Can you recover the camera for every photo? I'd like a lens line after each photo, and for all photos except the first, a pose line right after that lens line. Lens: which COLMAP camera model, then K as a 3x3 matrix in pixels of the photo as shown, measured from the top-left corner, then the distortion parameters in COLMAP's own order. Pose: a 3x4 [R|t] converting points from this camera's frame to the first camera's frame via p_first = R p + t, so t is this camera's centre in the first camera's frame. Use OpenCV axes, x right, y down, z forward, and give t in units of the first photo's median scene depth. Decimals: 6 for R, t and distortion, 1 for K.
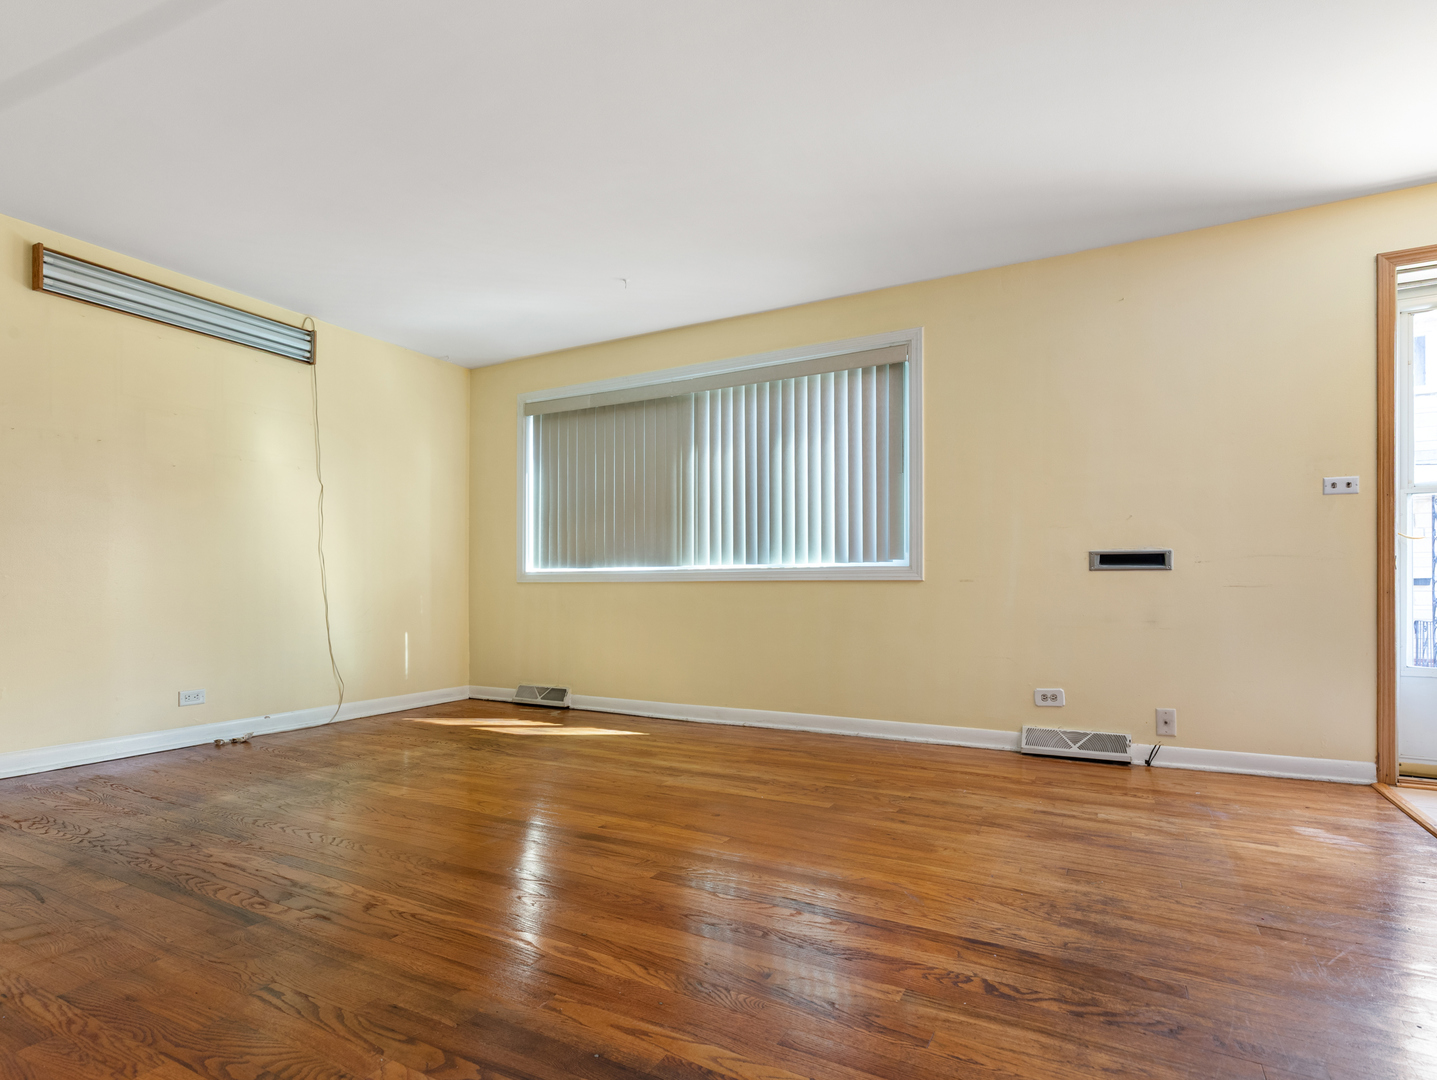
lens RADIAL K [[746.4, 0, 712.6], [0, 746.4, 543.6], [0, 0, 1]] dist [0.003717, -0.000691]
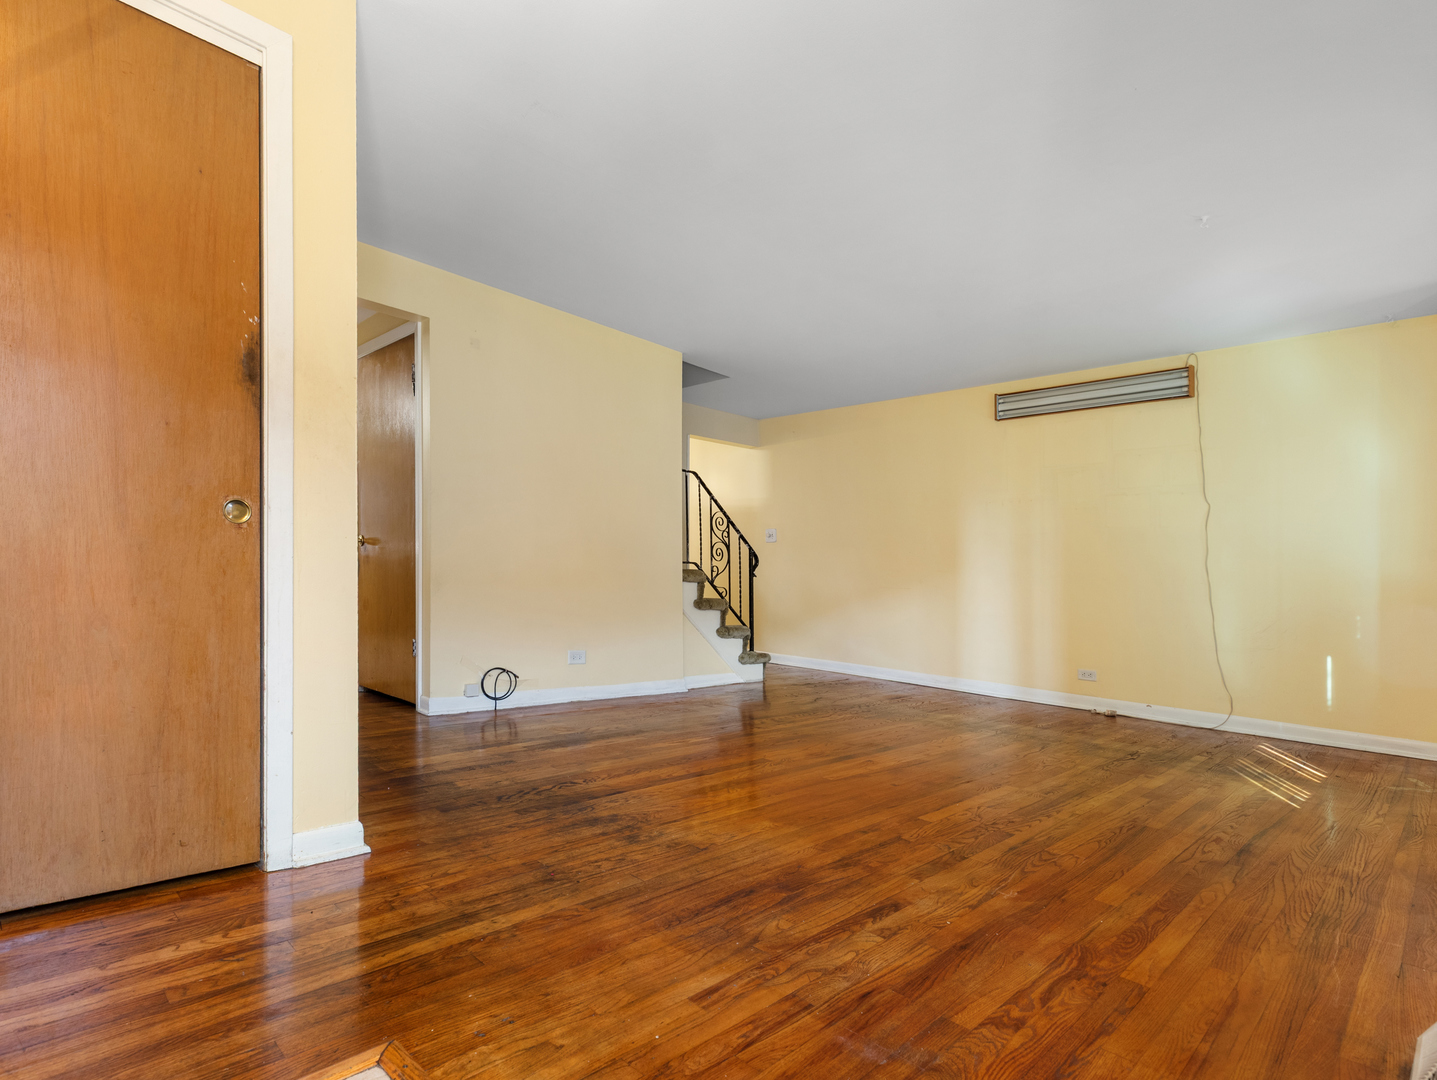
lens RADIAL K [[746.4, 0, 712.6], [0, 746.4, 543.6], [0, 0, 1]] dist [0.003717, -0.000691]
pose [[-0.275668, -0.060887, -0.959323, 1.084117], [0.014374, 0.997619, -0.067448, 0.062201], [0.961145, -0.032383, -0.274136, 0.956746]]
